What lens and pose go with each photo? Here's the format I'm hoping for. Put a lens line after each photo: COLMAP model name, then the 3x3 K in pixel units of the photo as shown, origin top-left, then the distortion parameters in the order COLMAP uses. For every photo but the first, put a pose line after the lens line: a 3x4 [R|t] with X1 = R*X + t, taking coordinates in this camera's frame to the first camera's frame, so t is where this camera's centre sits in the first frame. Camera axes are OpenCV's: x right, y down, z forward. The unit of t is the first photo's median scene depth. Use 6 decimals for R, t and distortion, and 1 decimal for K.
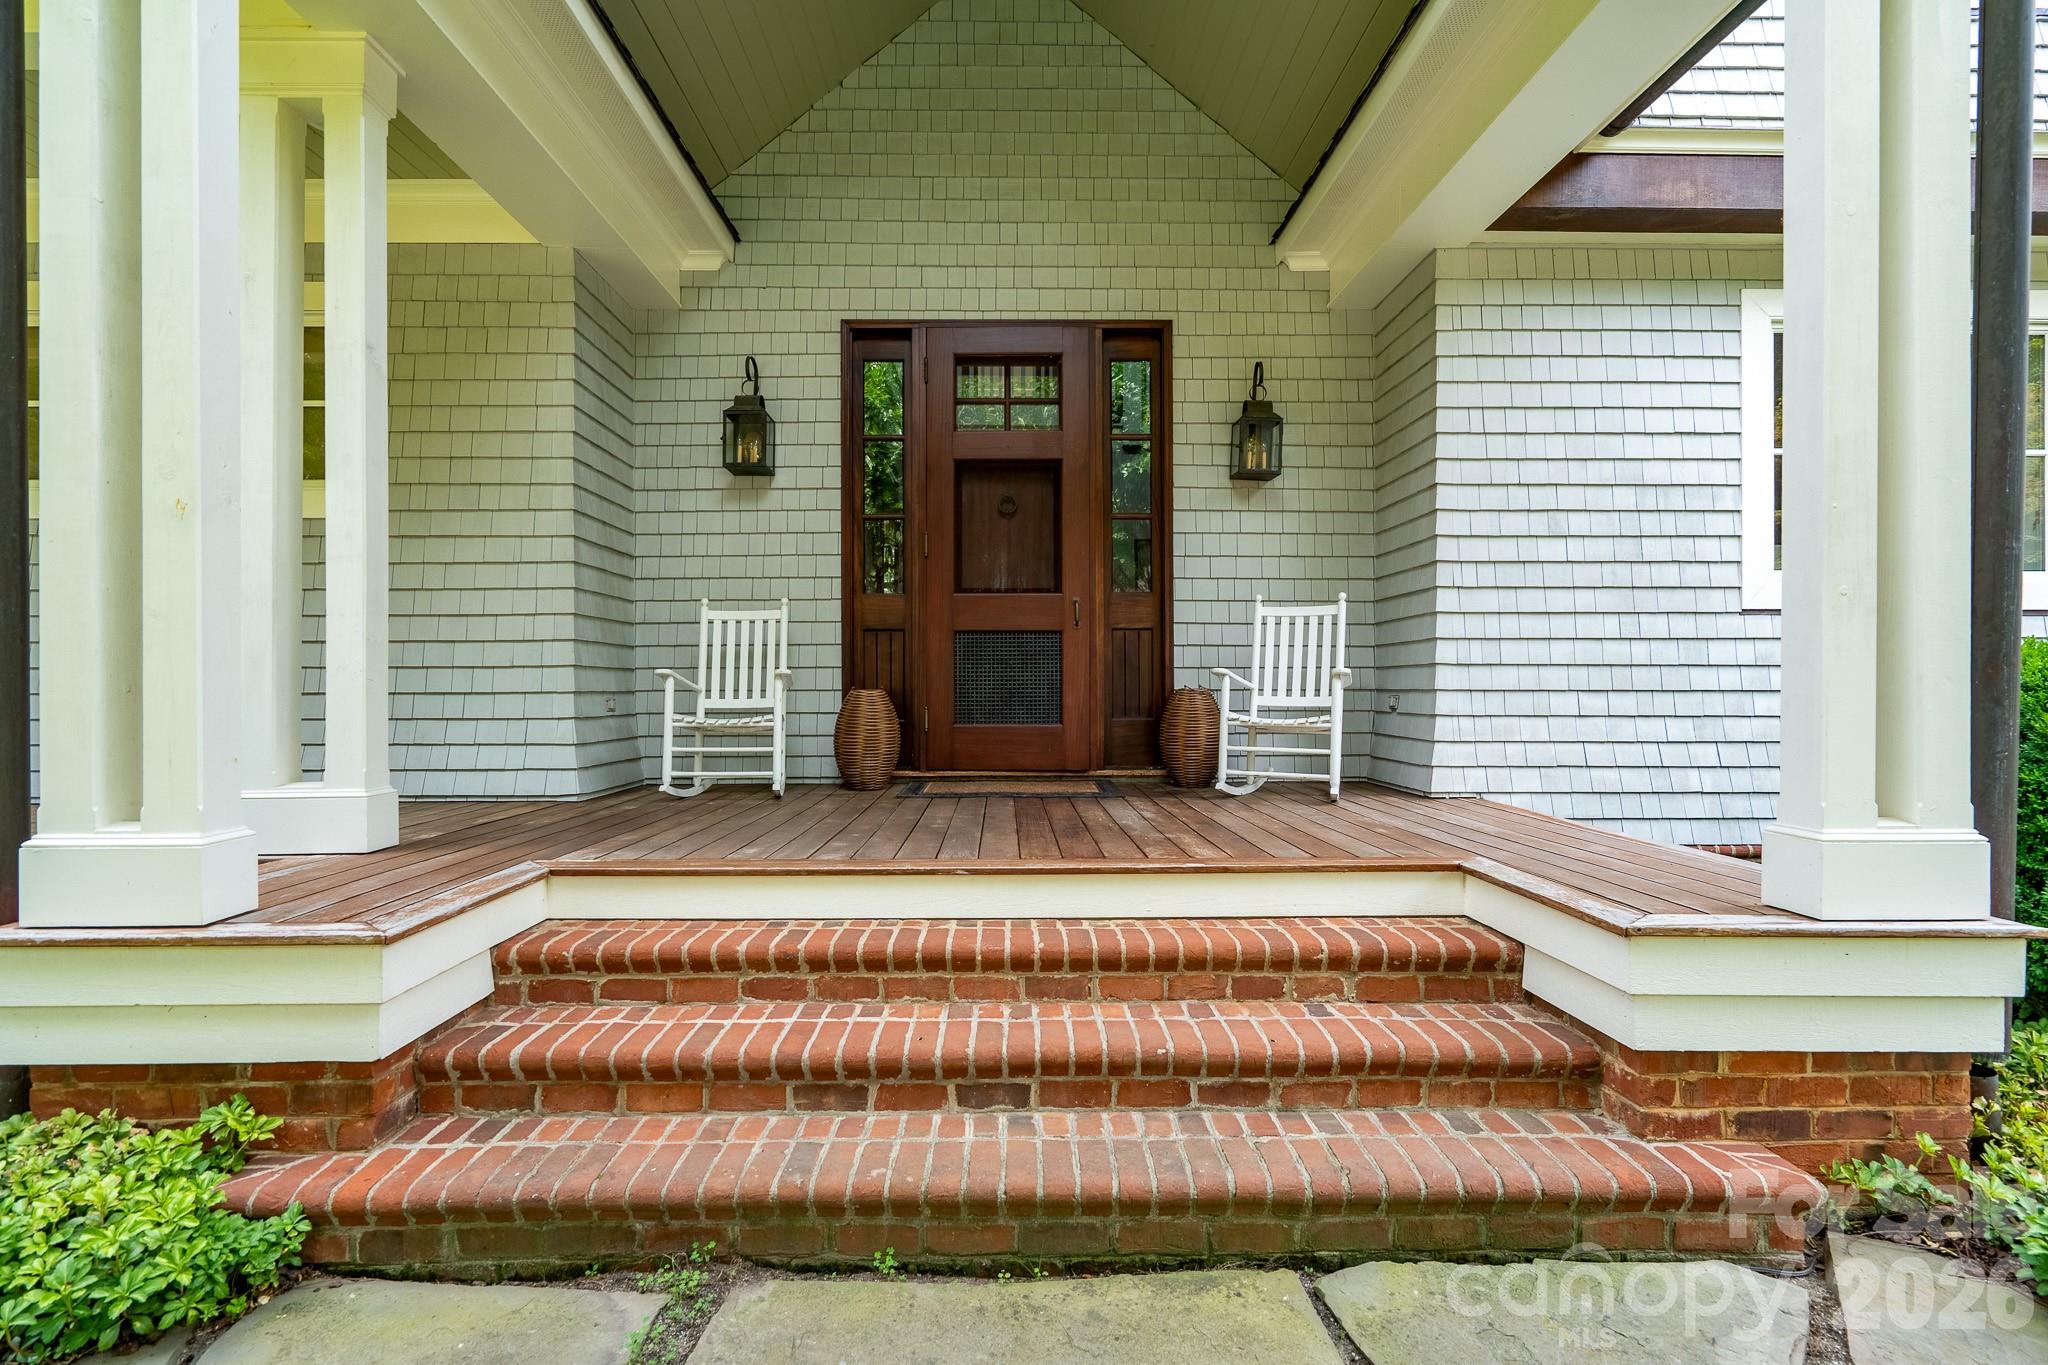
lens RADIAL K [[947.2, 0, 1015.2], [0, 947.2, 692.2], [0, 0, 1]] dist [-0.012820, -0.000464]
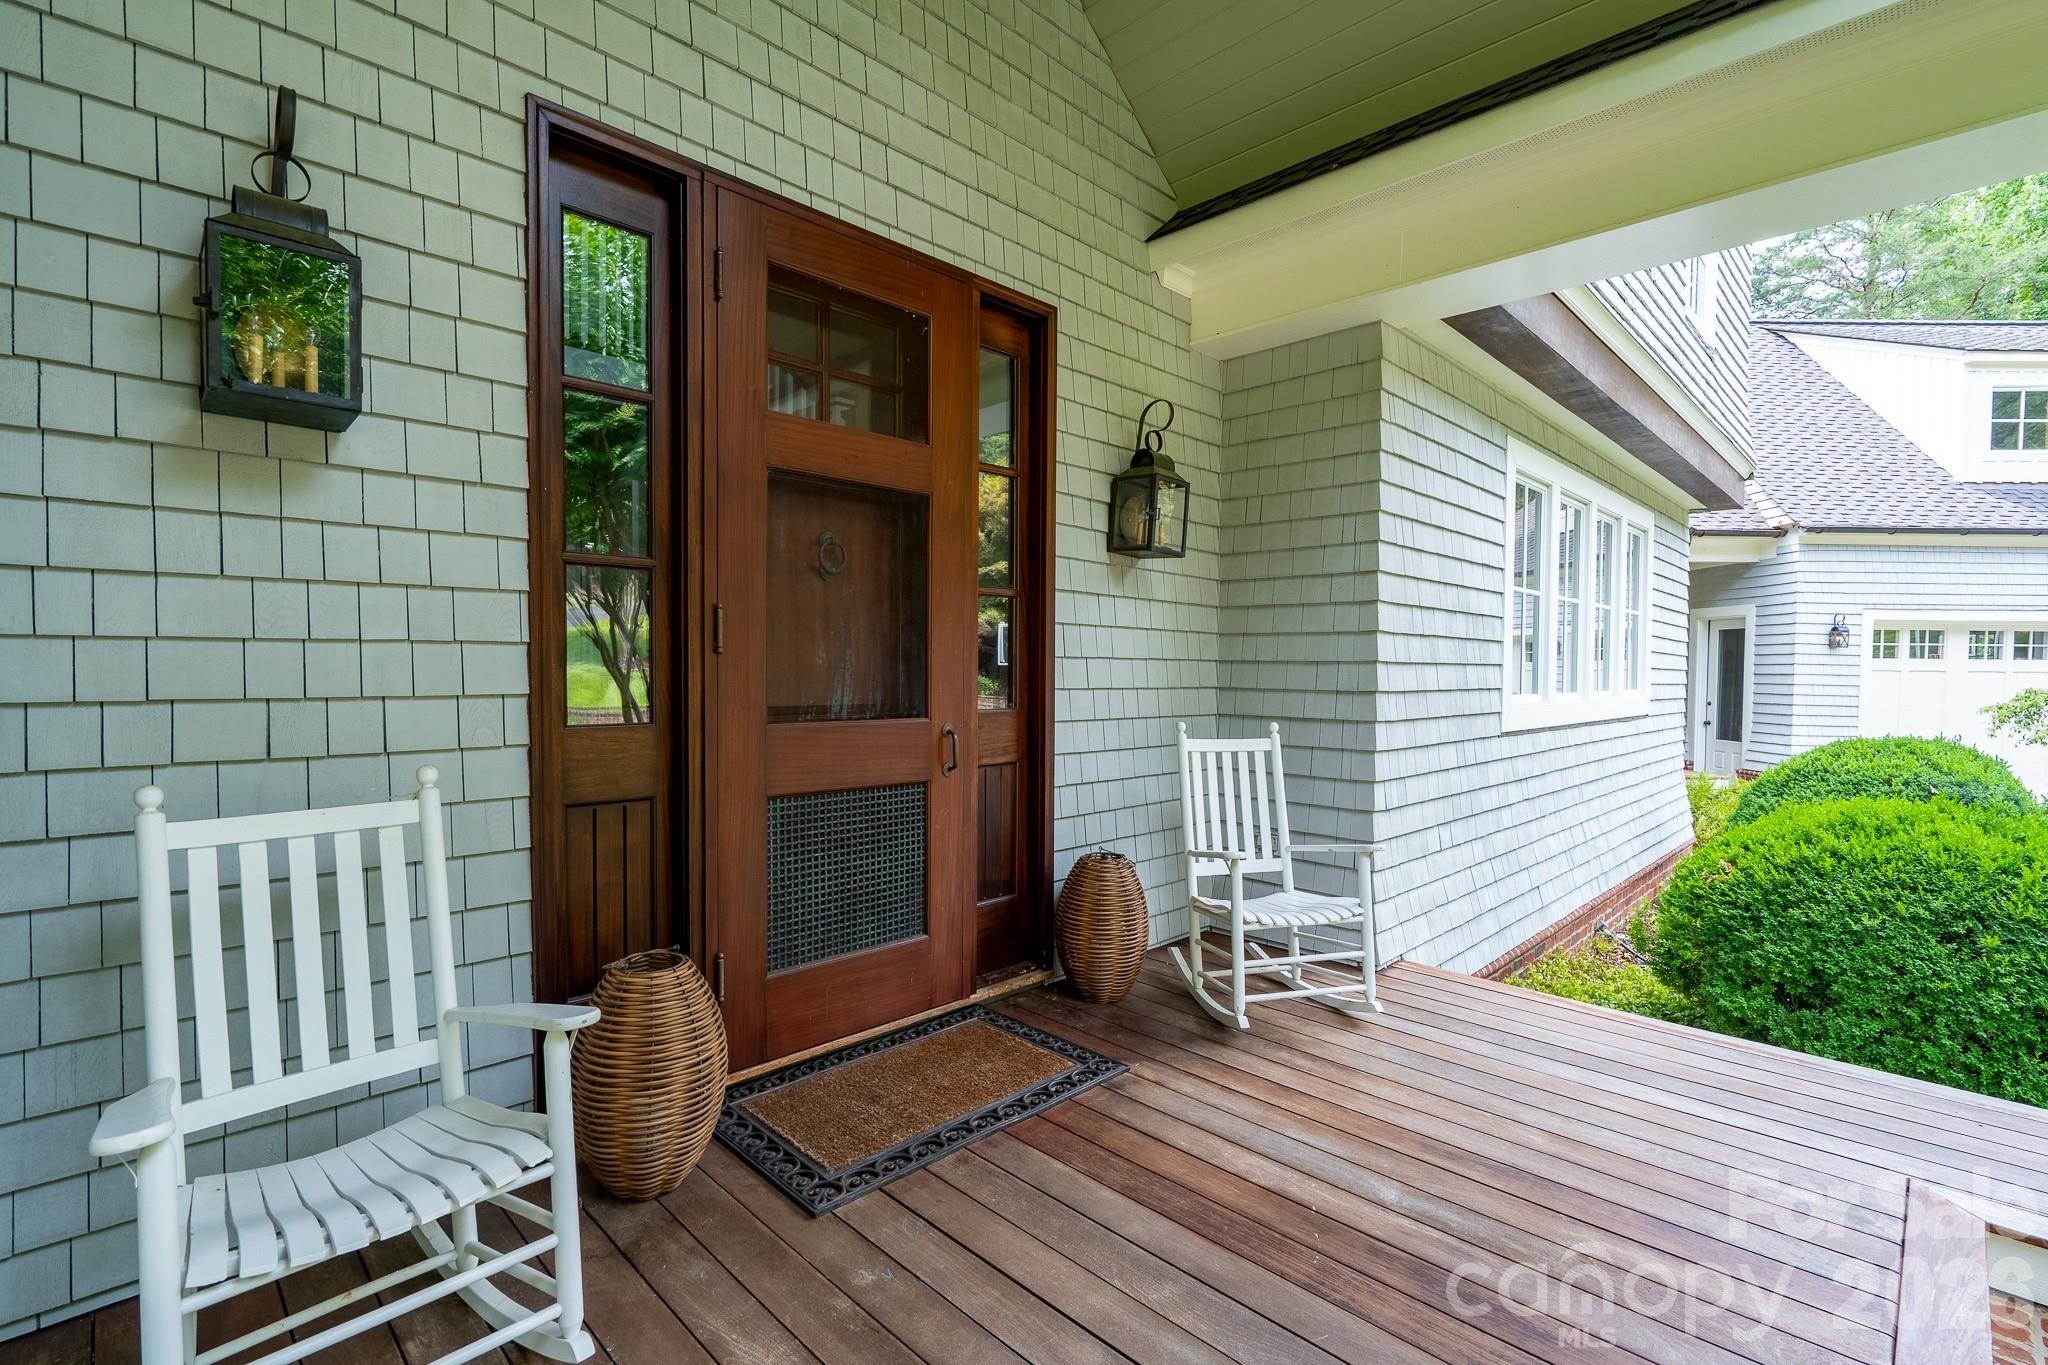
lens RADIAL K [[947.2, 0, 1023.3], [0, 947.2, 687.4], [0, 0, 1]] dist [-0.012820, -0.000464]
pose [[0.698973, -0.011661, 0.715053, -0.336464], [-0.007382, 0.999696, 0.023518, -0.137856], [-0.715110, -0.021717, 0.698675, 0.538208]]
